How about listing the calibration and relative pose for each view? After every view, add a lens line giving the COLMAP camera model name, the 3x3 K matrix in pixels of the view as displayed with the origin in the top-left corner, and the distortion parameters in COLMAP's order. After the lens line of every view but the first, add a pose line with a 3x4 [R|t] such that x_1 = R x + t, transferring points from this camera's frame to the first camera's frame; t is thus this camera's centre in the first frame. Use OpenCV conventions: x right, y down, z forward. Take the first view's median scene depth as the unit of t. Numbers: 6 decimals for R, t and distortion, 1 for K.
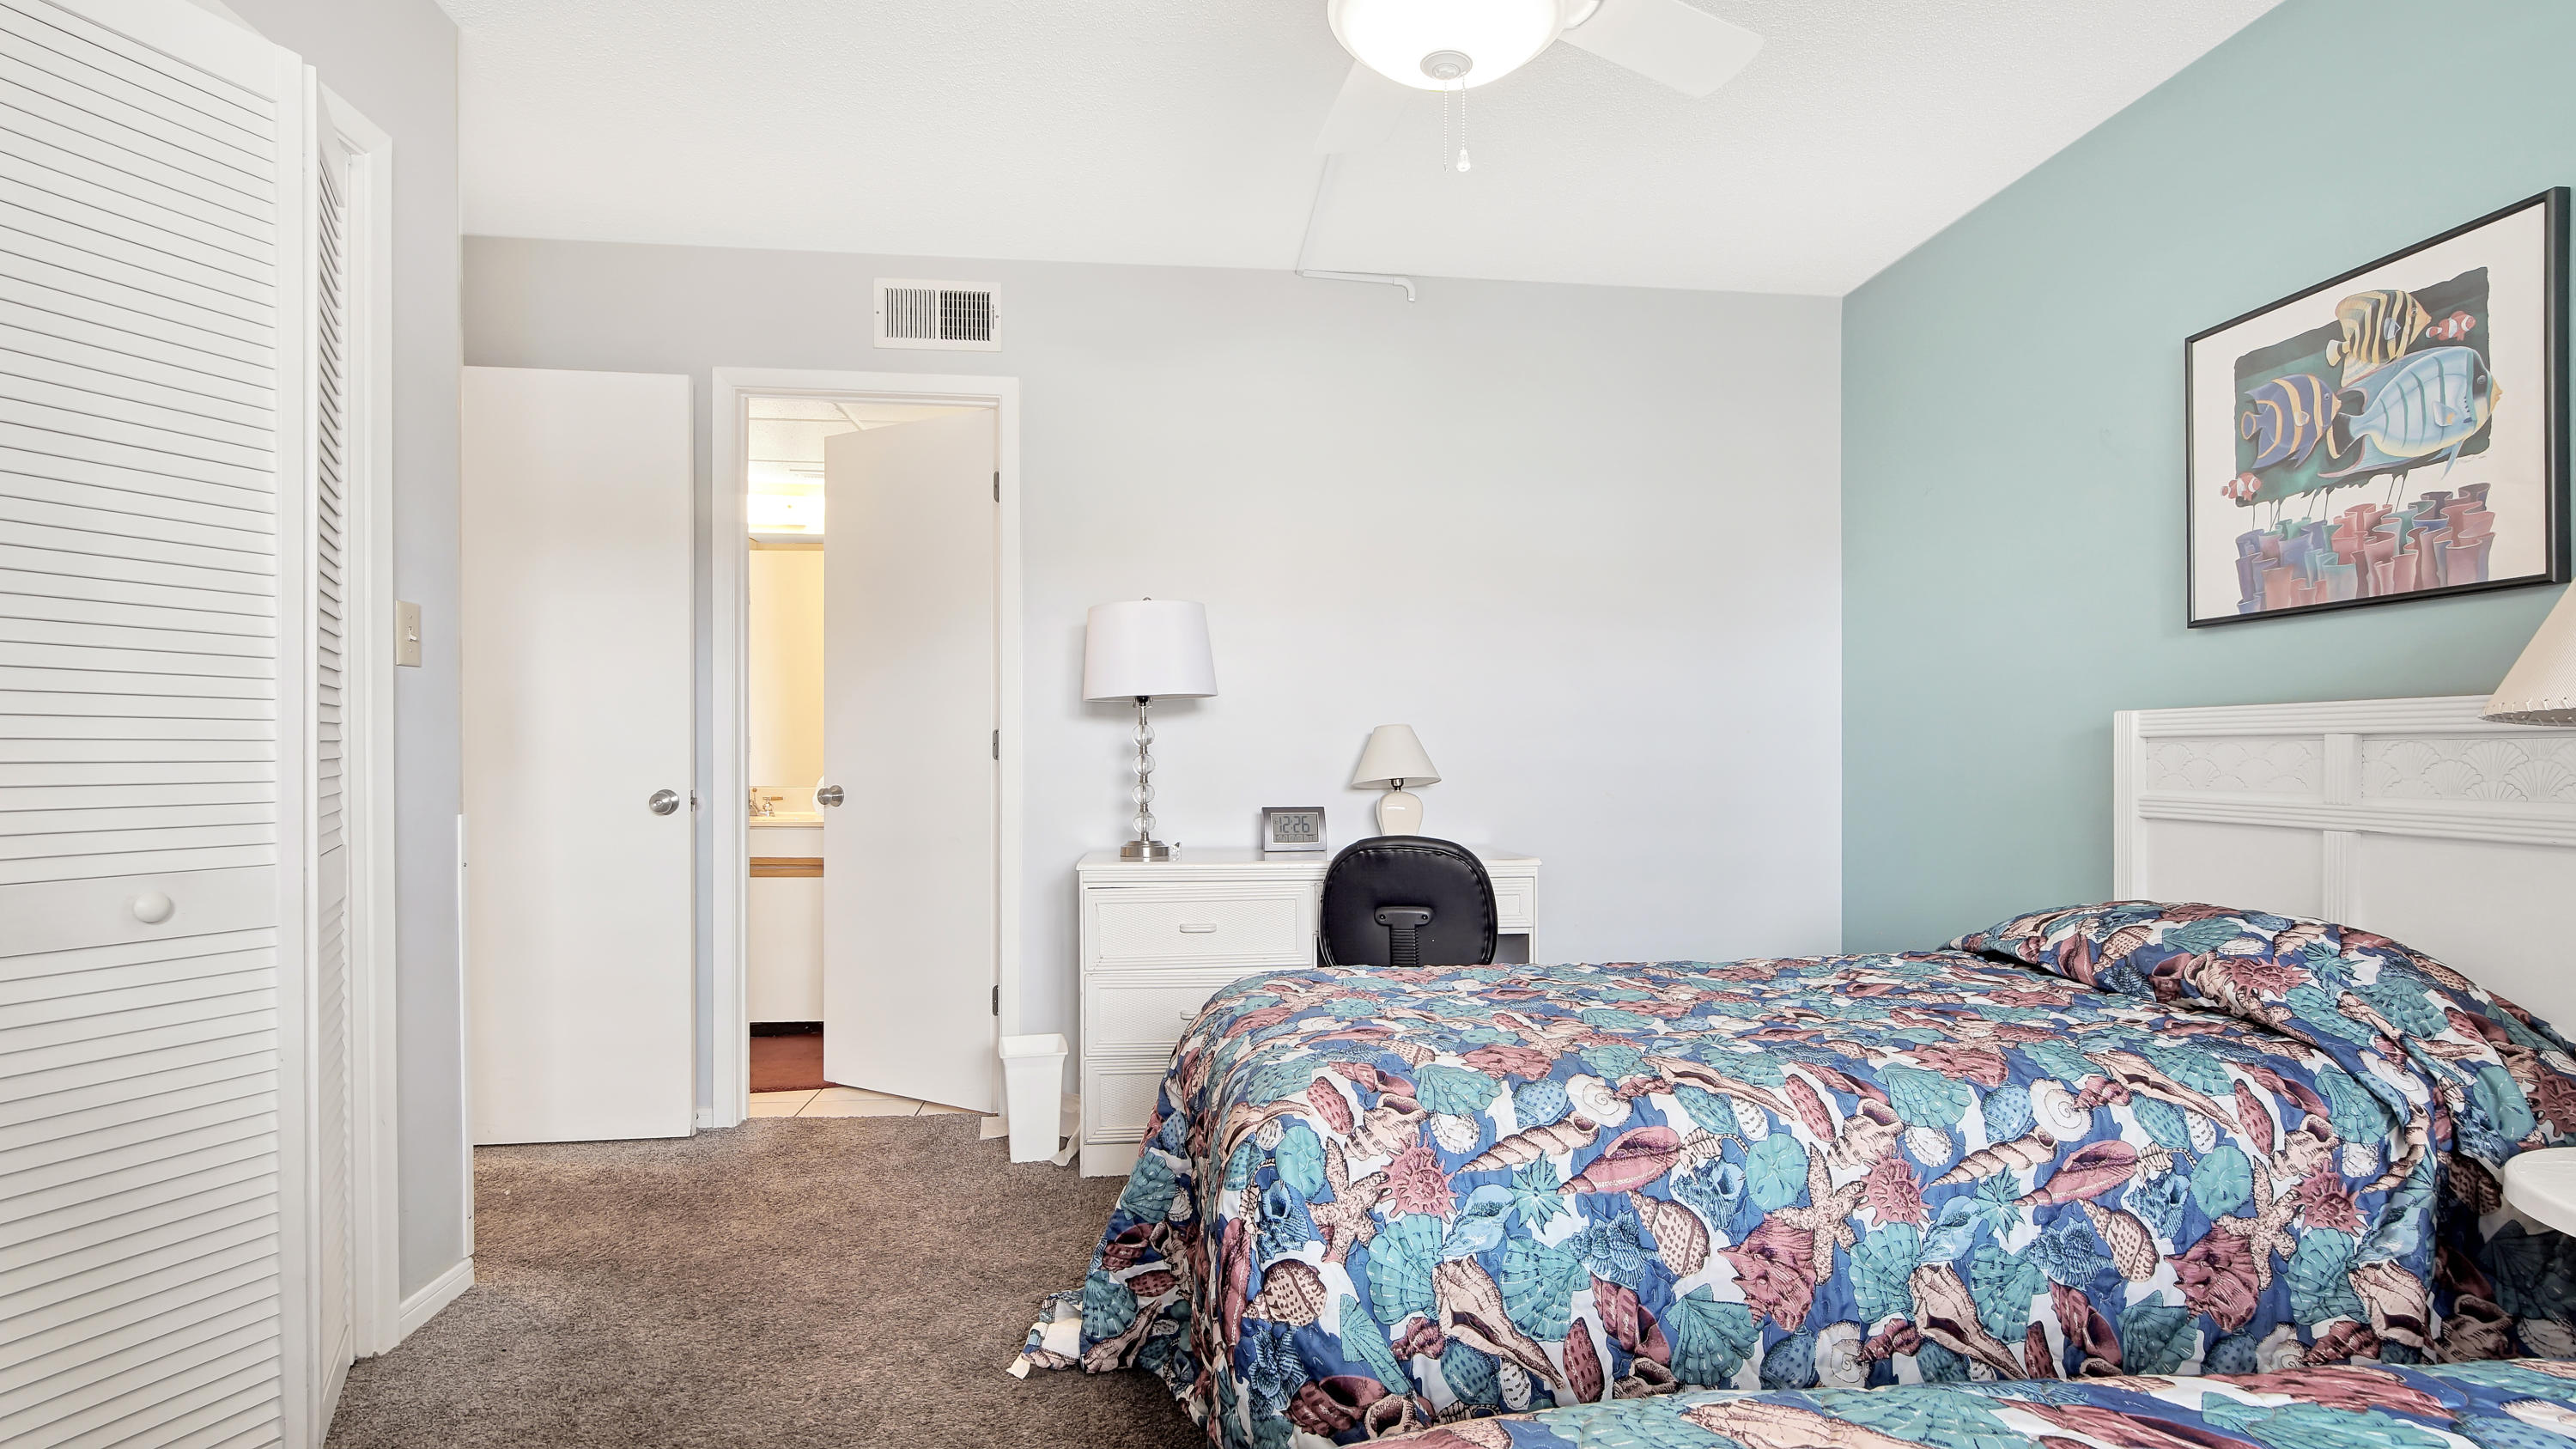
lens RADIAL K [[1225.7, 0, 1285.7], [0, 1225.7, 739.1], [0, 0, 1]] dist [-0.001654, 0.000011]
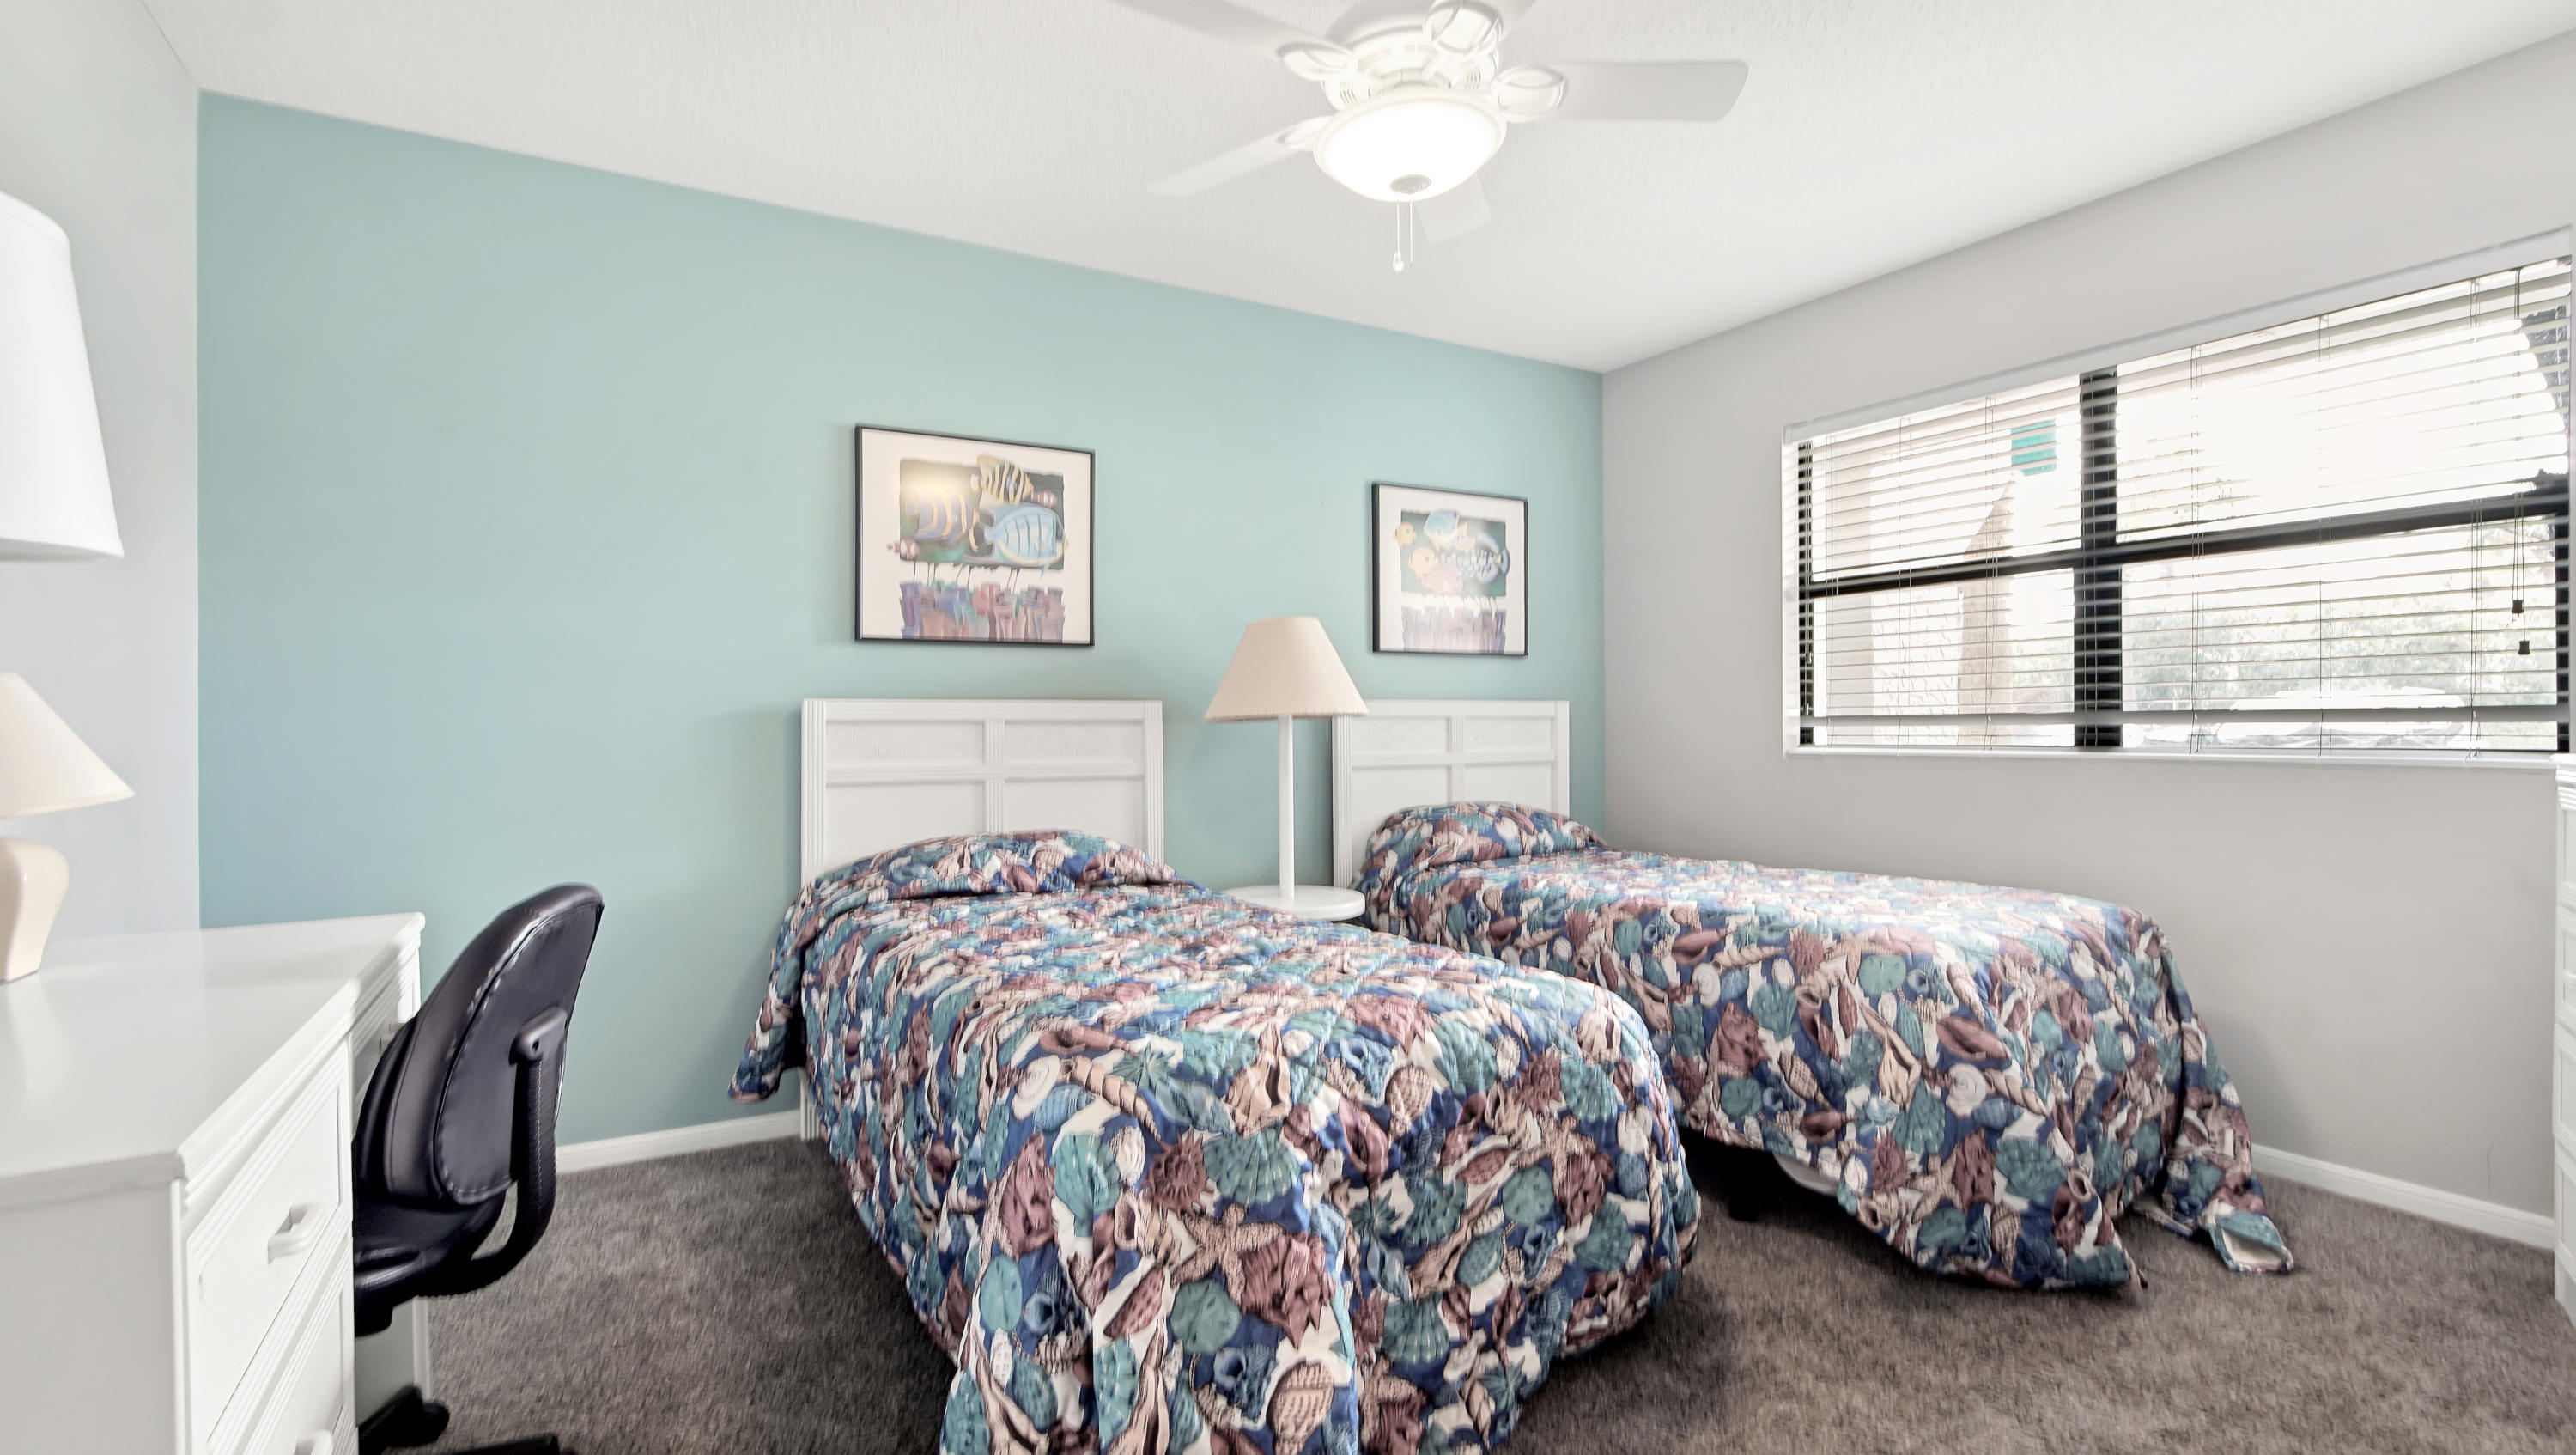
lens RADIAL K [[1225.7, 0, 1287.0], [0, 1225.7, 725.8], [0, 0, 1]] dist [-0.001654, 0.000011]
pose [[-0.404627, 0.002598, 0.914478, -0.795707], [-0.001205, 0.999994, -0.003375, 0.007021], [-0.914481, -0.002467, -0.404622, 1.301919]]
